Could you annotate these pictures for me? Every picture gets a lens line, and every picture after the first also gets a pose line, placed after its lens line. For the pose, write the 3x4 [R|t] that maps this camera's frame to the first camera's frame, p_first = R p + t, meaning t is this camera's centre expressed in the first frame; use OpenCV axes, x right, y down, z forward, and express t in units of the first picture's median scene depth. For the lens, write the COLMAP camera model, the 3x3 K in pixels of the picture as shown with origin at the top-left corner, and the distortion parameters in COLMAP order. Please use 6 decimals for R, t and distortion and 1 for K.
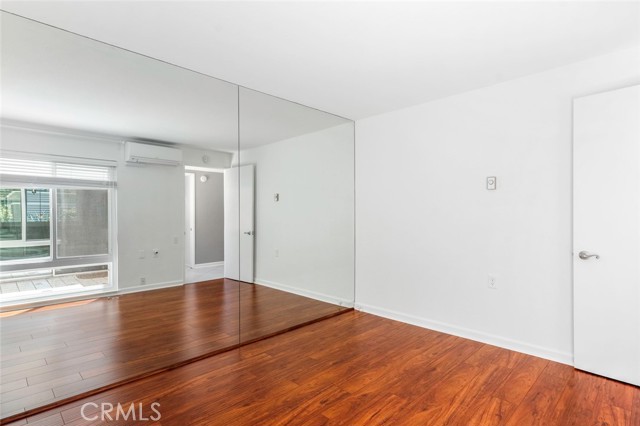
lens RADIAL K [[330.6, 0, 321.5], [0, 330.6, 216.9], [0, 0, 1]] dist [0.008292, 0.000446]
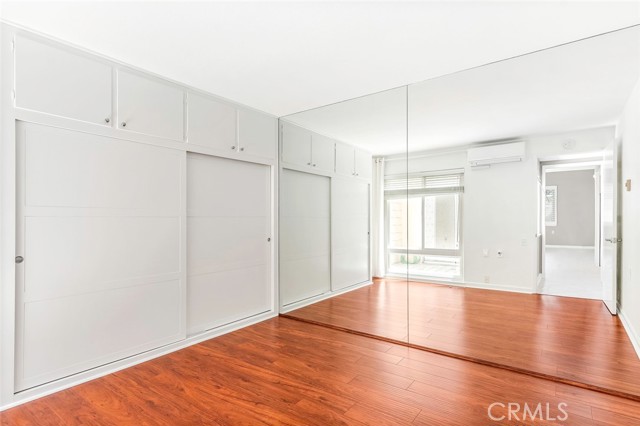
lens RADIAL K [[330.6, 0, 321.5], [0, 330.6, 216.9], [0, 0, 1]] dist [0.008292, 0.000446]
pose [[0.144968, -0.006063, -0.989418, 0.946253], [0.000582, 0.999982, -0.006042, 0.011127], [0.989436, 0.000301, 0.144969, 0.798534]]
